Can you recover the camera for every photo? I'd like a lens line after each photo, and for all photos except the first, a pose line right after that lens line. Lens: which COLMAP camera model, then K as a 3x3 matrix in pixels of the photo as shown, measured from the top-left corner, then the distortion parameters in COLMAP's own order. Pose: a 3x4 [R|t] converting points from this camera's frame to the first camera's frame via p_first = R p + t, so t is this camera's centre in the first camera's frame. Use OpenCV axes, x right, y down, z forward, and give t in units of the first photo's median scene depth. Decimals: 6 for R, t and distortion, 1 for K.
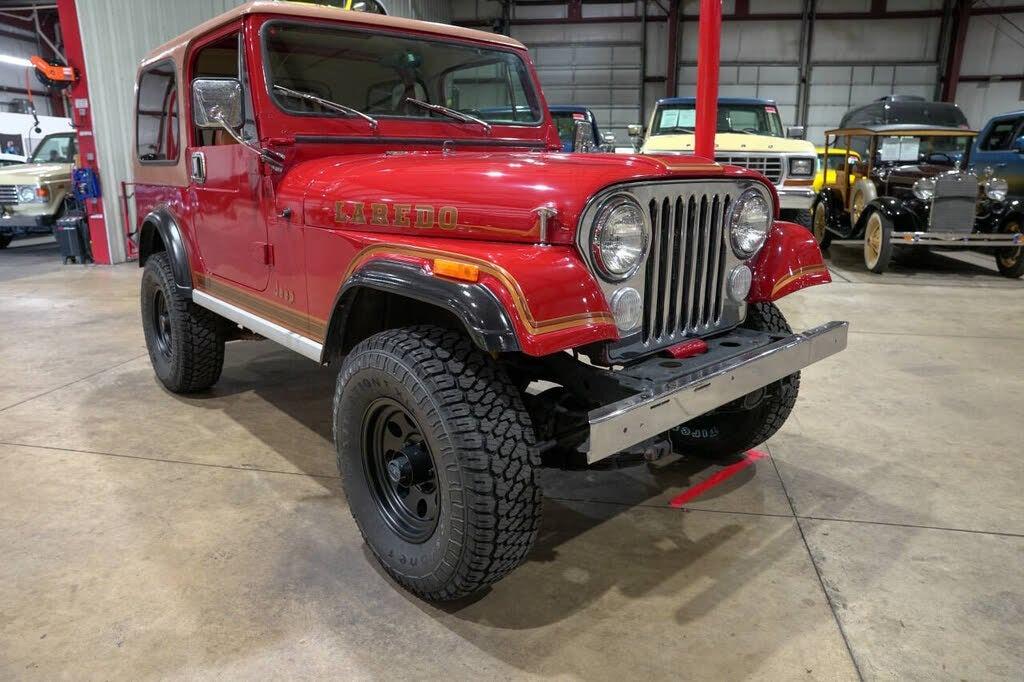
lens RADIAL K [[702.0, 0, 514.6], [0, 702.0, 339.3], [0, 0, 1]] dist [-0.137021, 0.107089]
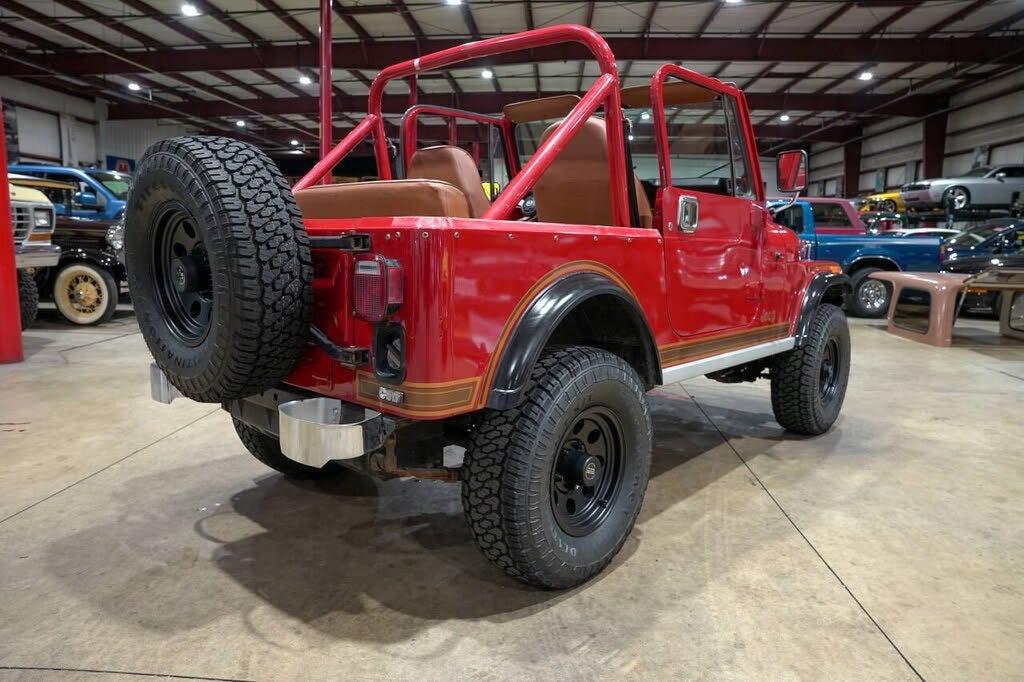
lens RADIAL K [[702.0, 0, 514.4], [0, 702.0, 339.7], [0, 0, 1]] dist [-0.137021, 0.107089]
pose [[-0.125802, -0.153398, 0.980124, -1.094367], [0.224008, 0.958065, 0.178698, -0.255899], [-0.966434, 0.242036, -0.086164, 1.106419]]
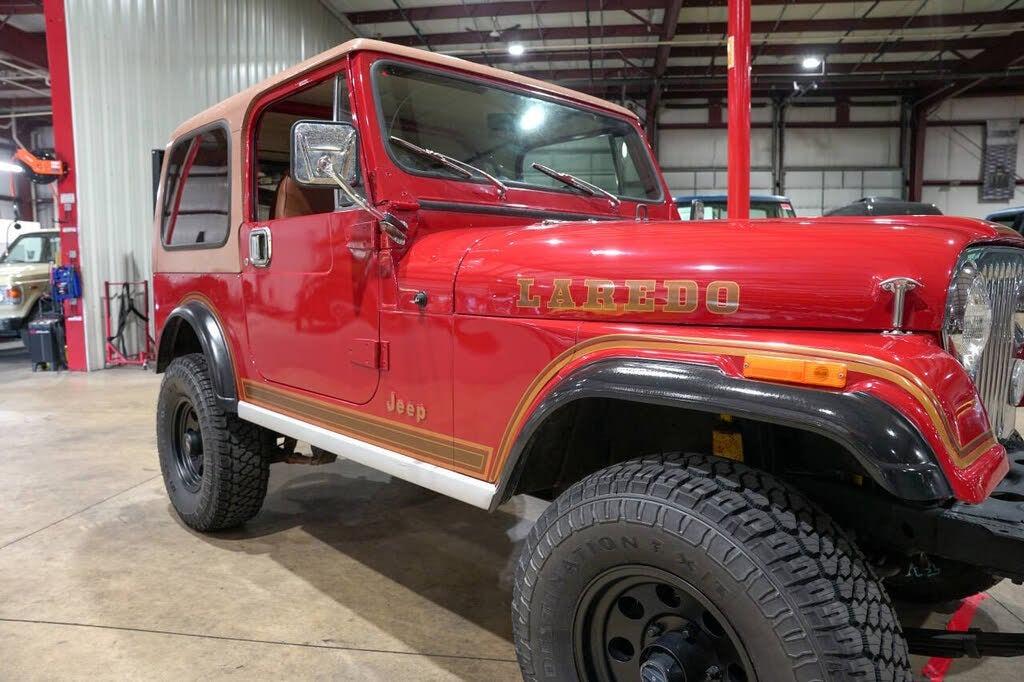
lens RADIAL K [[702.0, 0, 515.1], [0, 702.0, 338.4], [0, 0, 1]] dist [-0.137021, 0.107089]
pose [[0.998422, -0.011910, 0.054881, -0.178396], [0.020052, 0.988437, -0.150302, -0.017393], [-0.052456, 0.151165, 0.987116, 0.174908]]
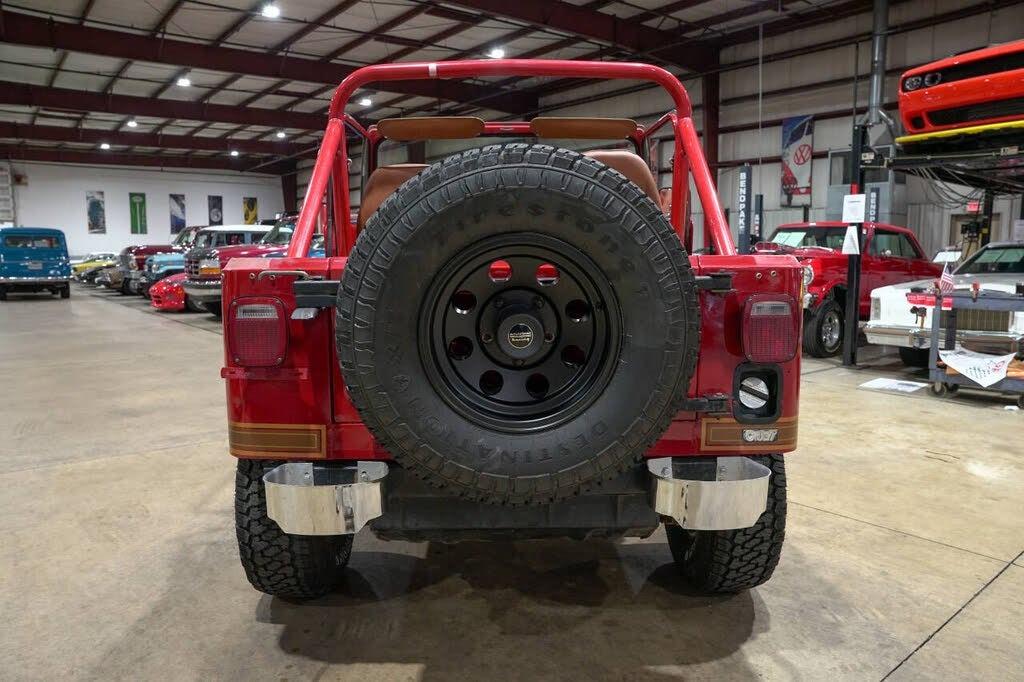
lens RADIAL K [[702.0, 0, 514.4], [0, 702.0, 340.9], [0, 0, 1]] dist [-0.137021, 0.107089]
pose [[-0.762791, -0.082235, 0.641395, -0.776137], [0.156901, 0.938703, 0.306951, -0.387129], [-0.627322, 0.334775, -0.703131, 1.584652]]
